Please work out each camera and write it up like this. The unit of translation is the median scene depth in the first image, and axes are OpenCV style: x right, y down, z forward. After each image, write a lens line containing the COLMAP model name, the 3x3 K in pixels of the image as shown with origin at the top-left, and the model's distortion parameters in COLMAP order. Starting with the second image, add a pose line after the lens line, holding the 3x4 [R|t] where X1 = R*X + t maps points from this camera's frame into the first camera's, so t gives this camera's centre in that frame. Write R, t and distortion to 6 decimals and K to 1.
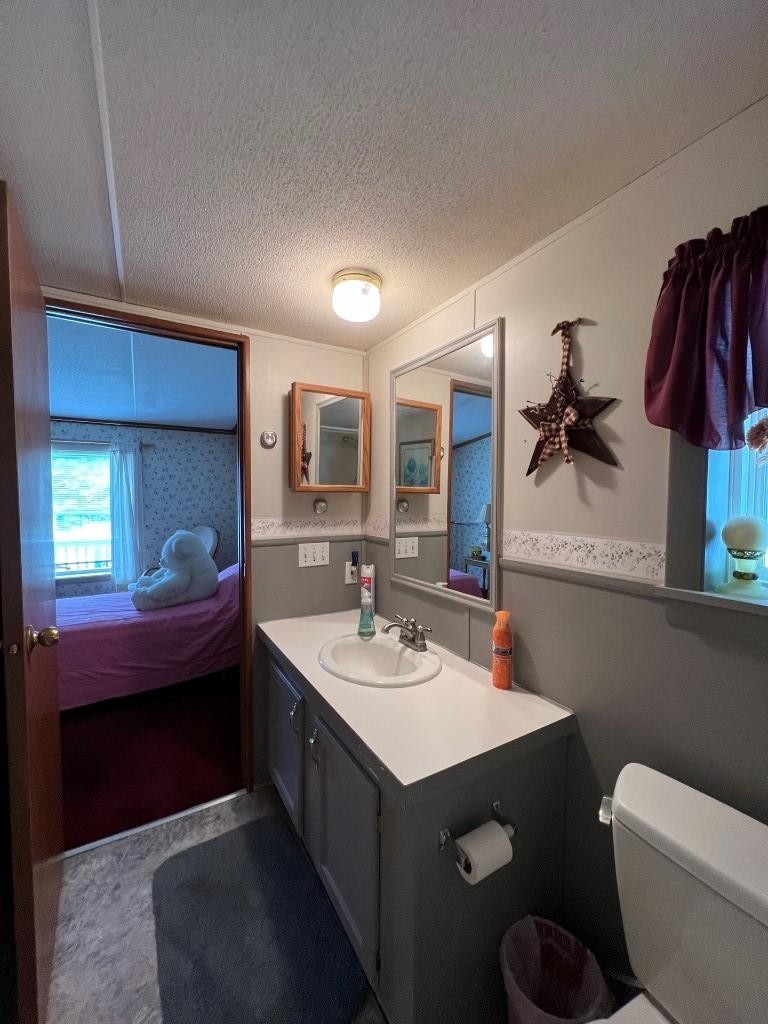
lens RADIAL K [[408.5, 0, 379.6], [0, 408.5, 512.5], [0, 0, 1]] dist [-0.000388, 0.000256]
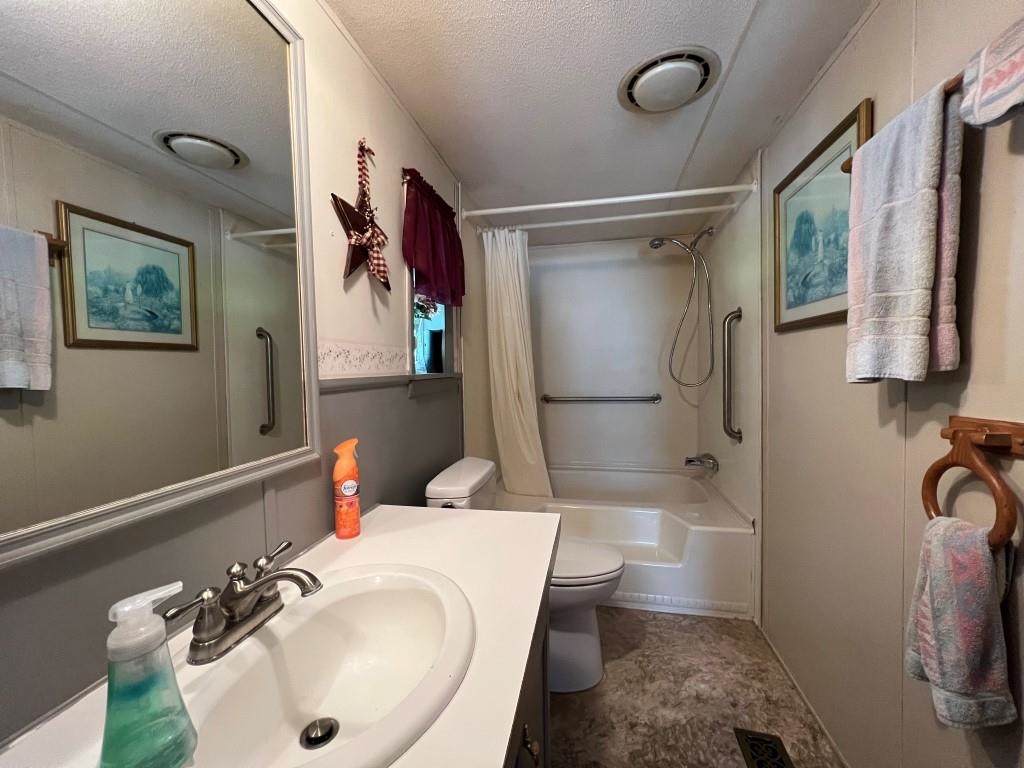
lens RADIAL K [[408.5, 0, 511.1], [0, 408.5, 383.8], [0, 0, 1]] dist [-0.000388, 0.000256]
pose [[-0.746935, -0.010271, 0.664818, -0.529996], [0.048349, 0.996395, 0.069714, 0.099871], [-0.663137, 0.084215, -0.743745, 1.547302]]
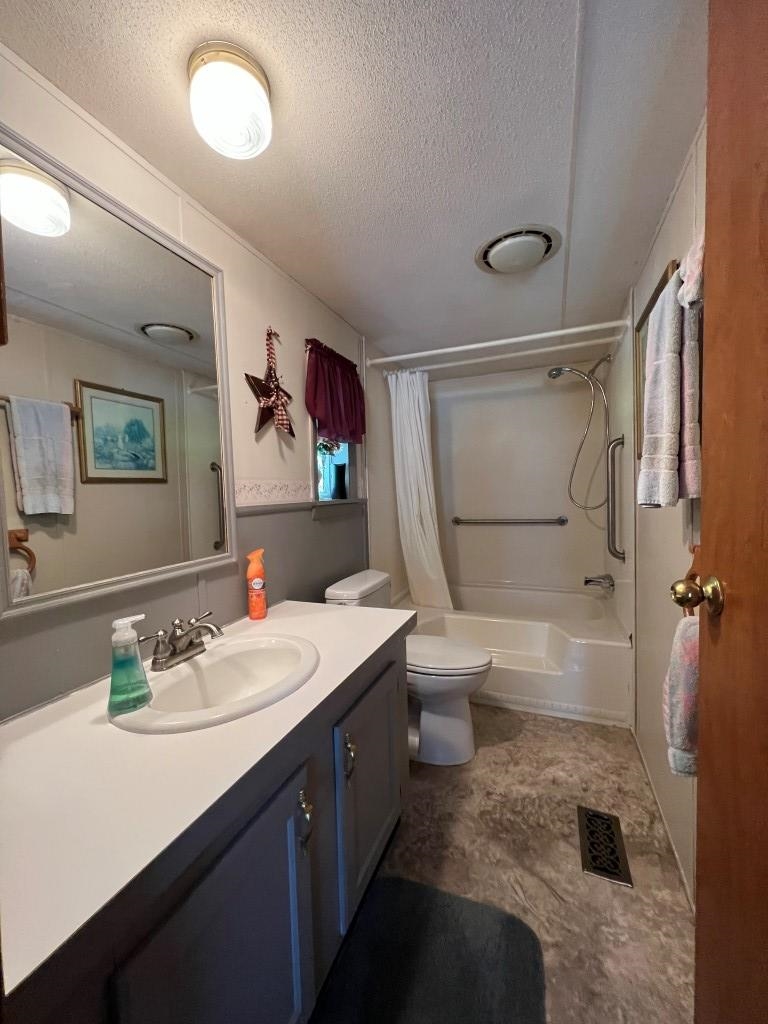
lens RADIAL K [[408.5, 0, 384.3], [0, 408.5, 510.3], [0, 0, 1]] dist [-0.000388, 0.000256]
pose [[-0.615526, -0.015286, 0.787968, -0.895662], [0.064617, 0.995467, 0.069788, 0.085100], [-0.785463, 0.093873, -0.611748, 1.576502]]
